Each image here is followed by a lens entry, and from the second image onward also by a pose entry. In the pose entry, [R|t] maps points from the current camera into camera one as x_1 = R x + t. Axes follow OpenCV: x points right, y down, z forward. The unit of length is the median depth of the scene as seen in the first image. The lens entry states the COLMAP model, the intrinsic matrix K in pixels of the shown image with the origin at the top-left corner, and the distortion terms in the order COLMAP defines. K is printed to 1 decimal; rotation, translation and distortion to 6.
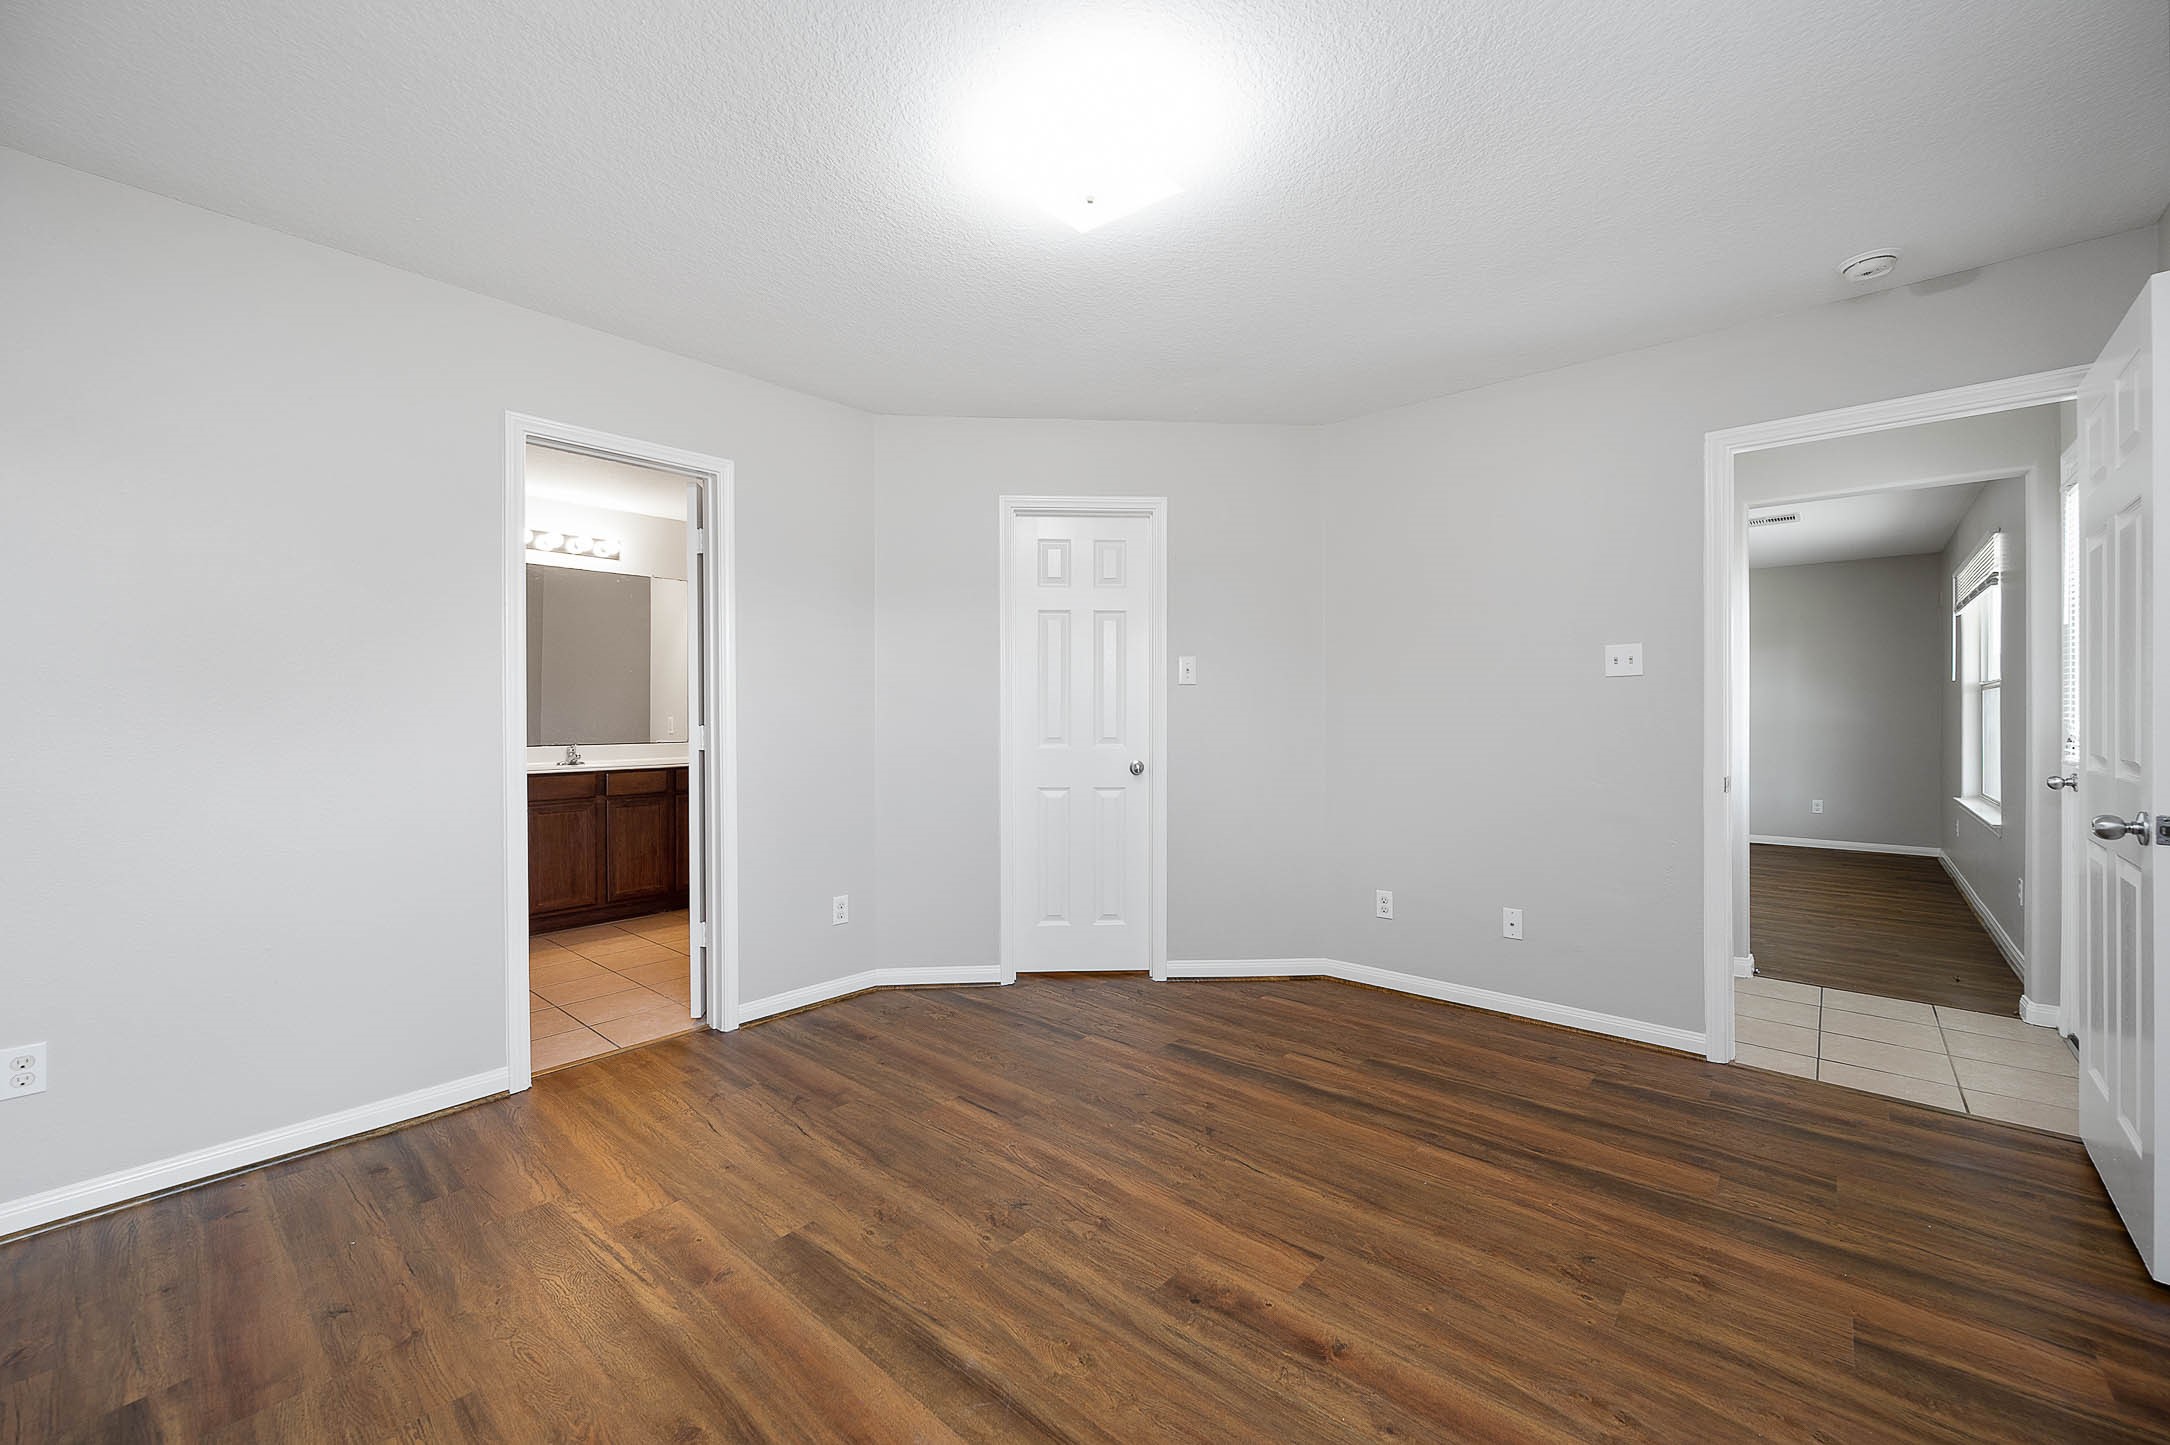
lens RADIAL K [[862.7, 0, 1090.0], [0, 862.7, 710.7], [0, 0, 1]] dist [0.001344, -0.000279]
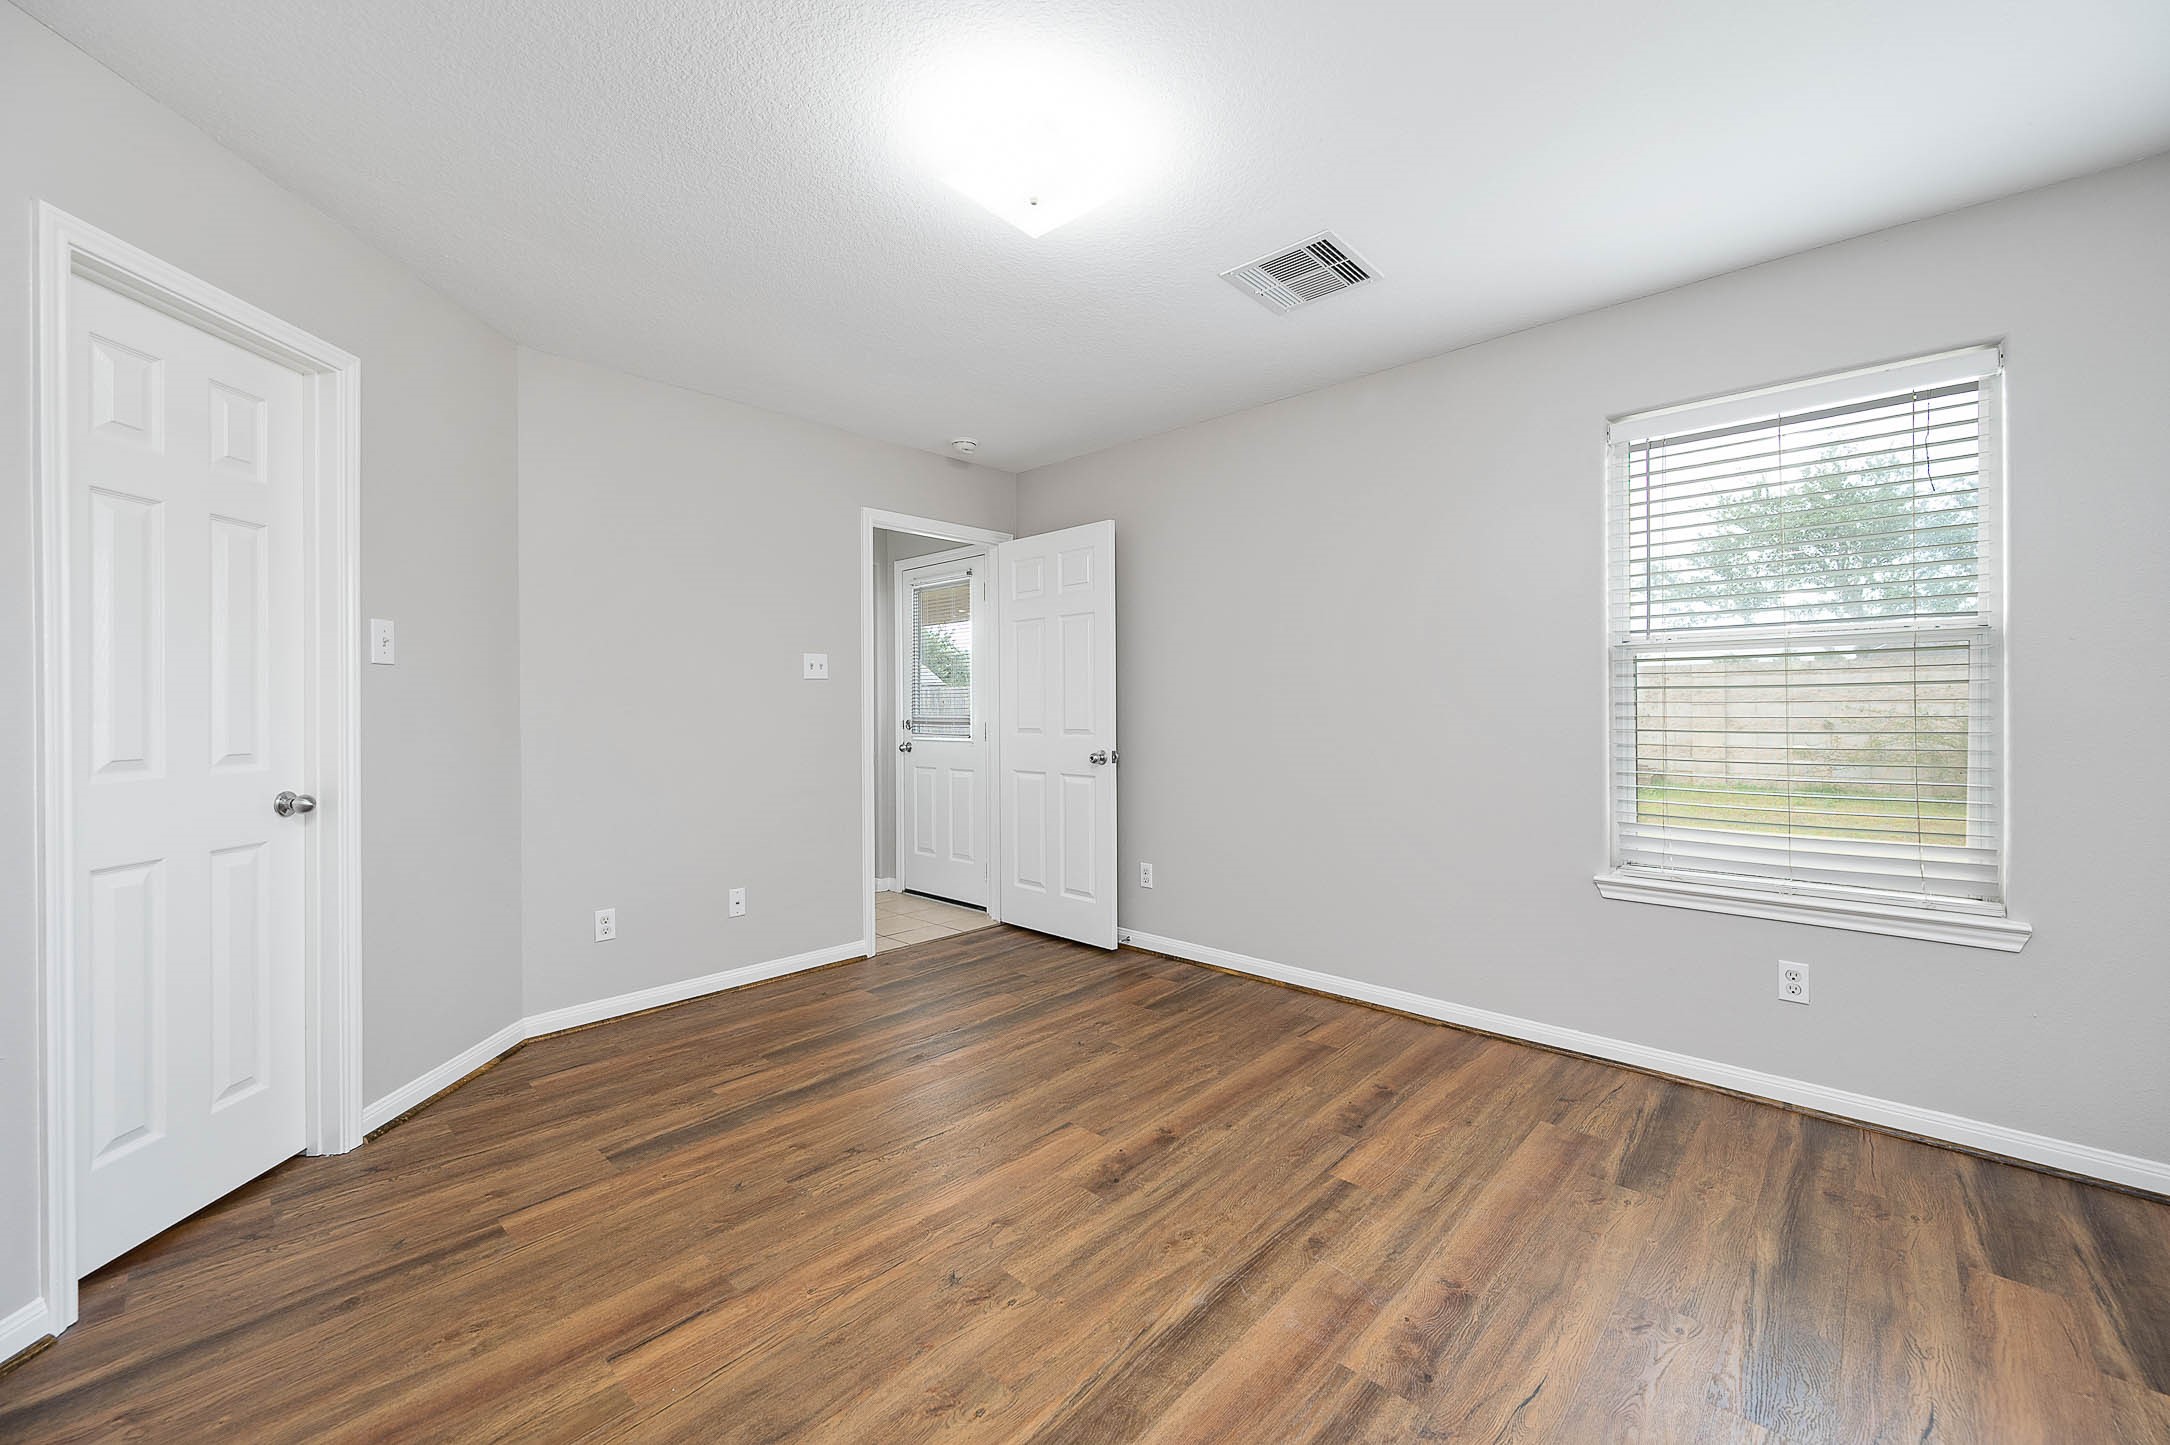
lens RADIAL K [[862.7, 0, 1093.6], [0, 862.7, 703.4], [0, 0, 1]] dist [0.001344, -0.000279]
pose [[0.026561, 0.007230, 0.999621, -0.758331], [0.003157, 0.999968, -0.007317, 0.007394], [-0.999642, 0.003351, 0.026538, 0.677644]]
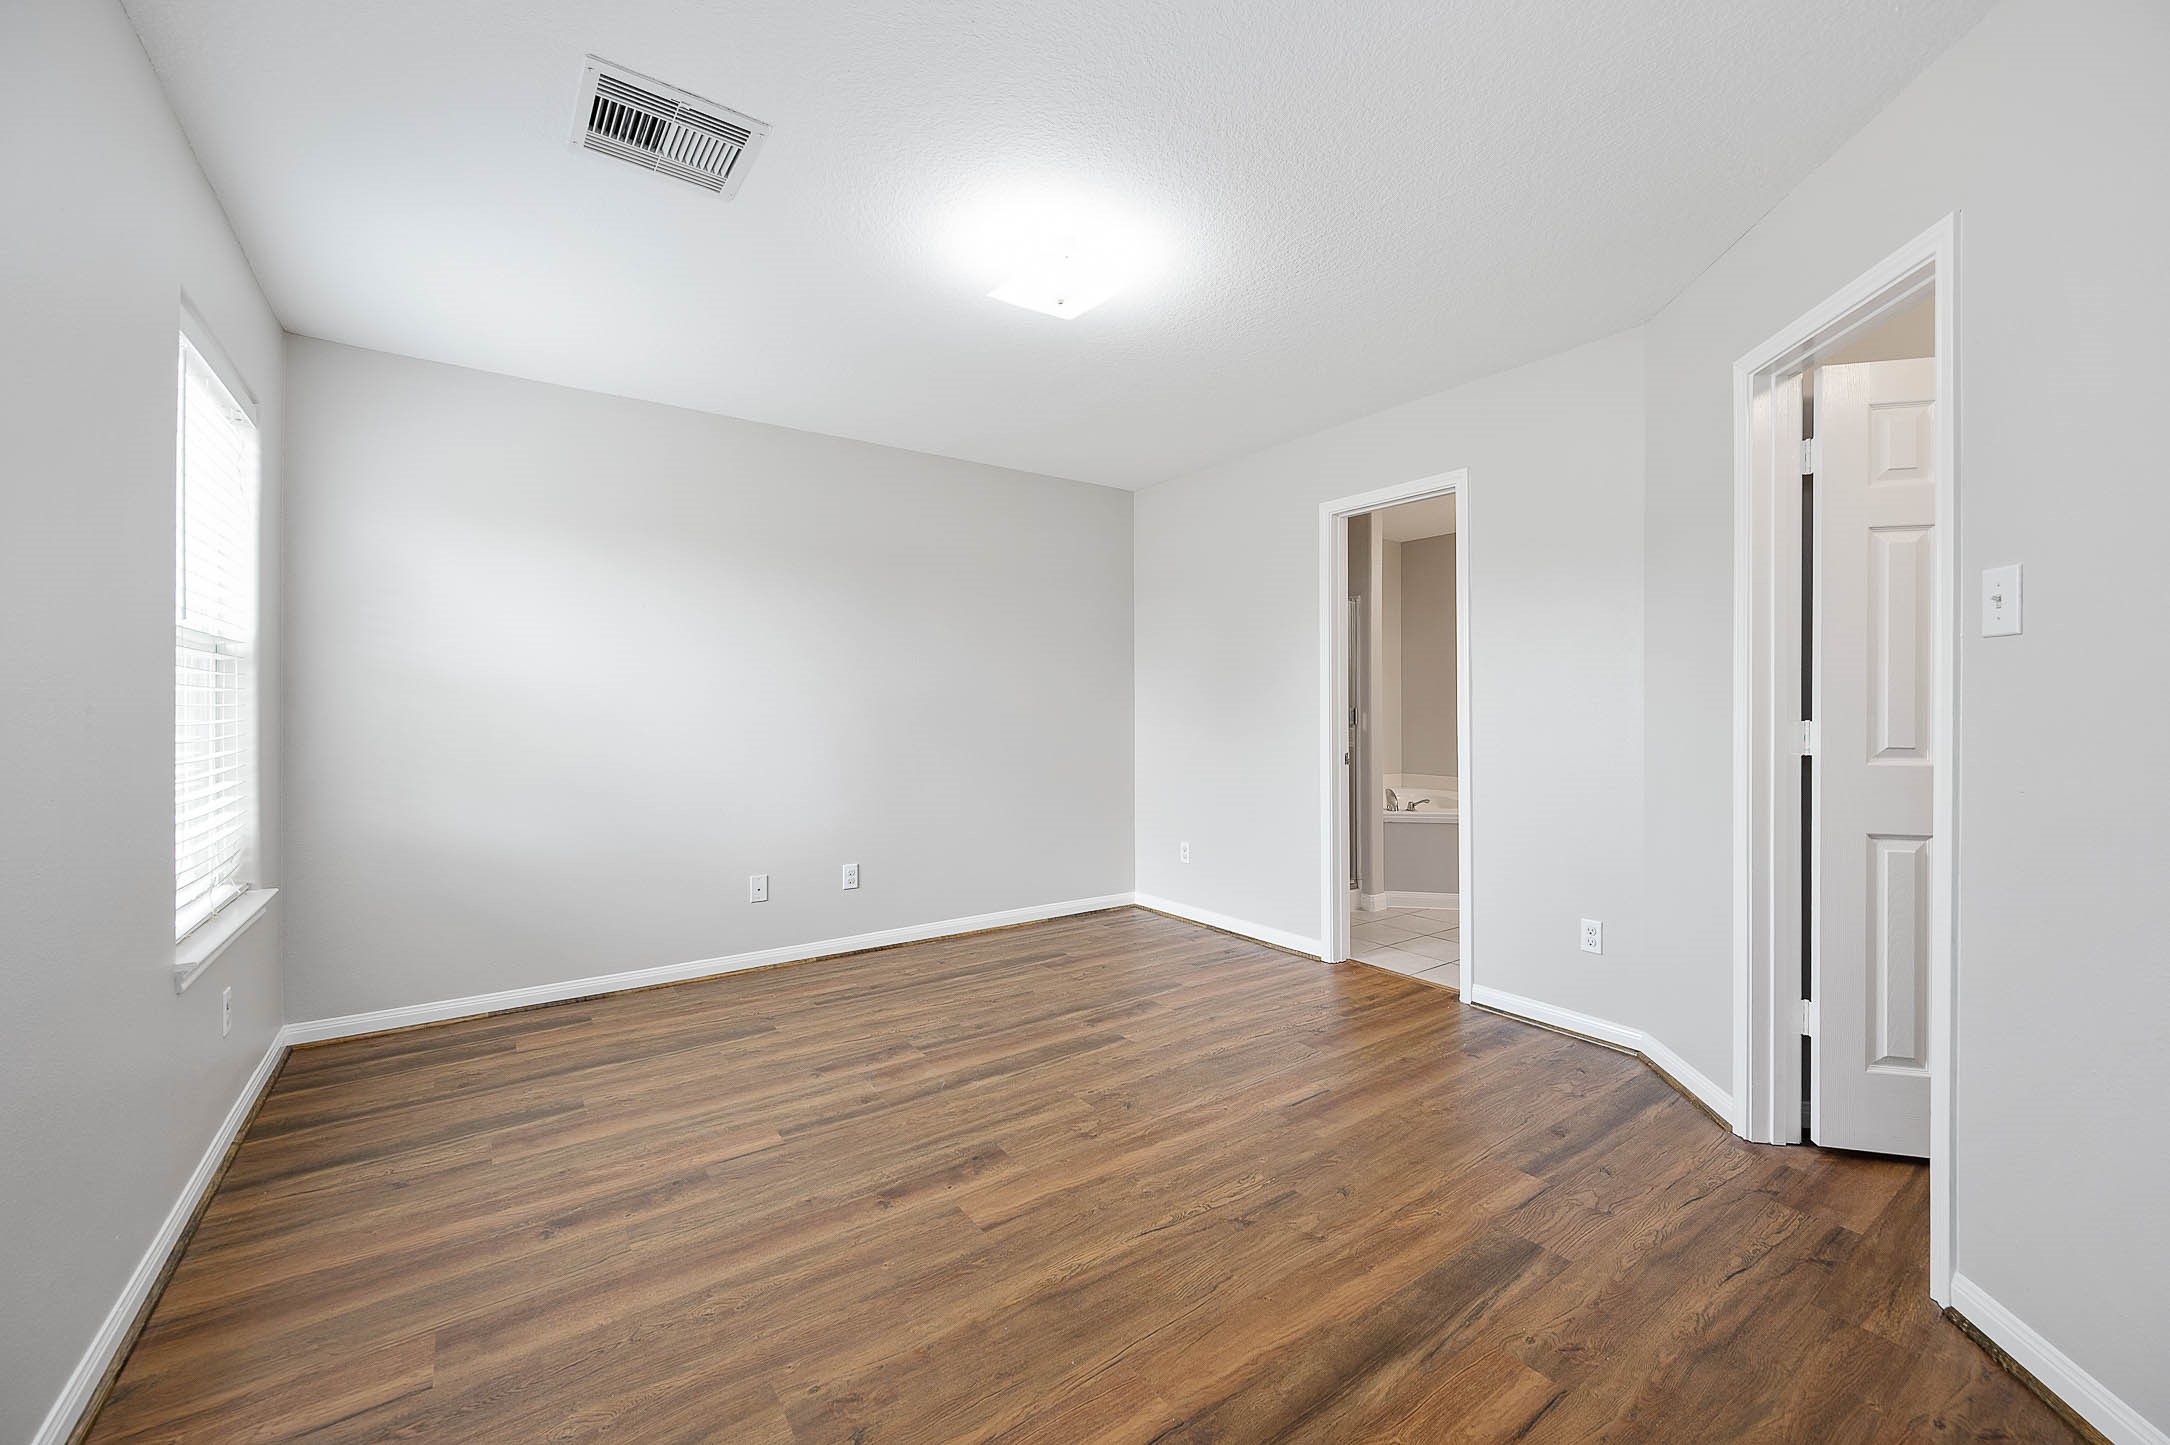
lens RADIAL K [[862.7, 0, 1078.0], [0, 862.7, 710.6], [0, 0, 1]] dist [0.001344, -0.000279]
pose [[-0.240791, 0.006027, -0.970558, 0.910465], [0.004281, 0.999978, 0.005147, 0.003590], [0.970568, -0.002916, -0.240811, 0.994764]]
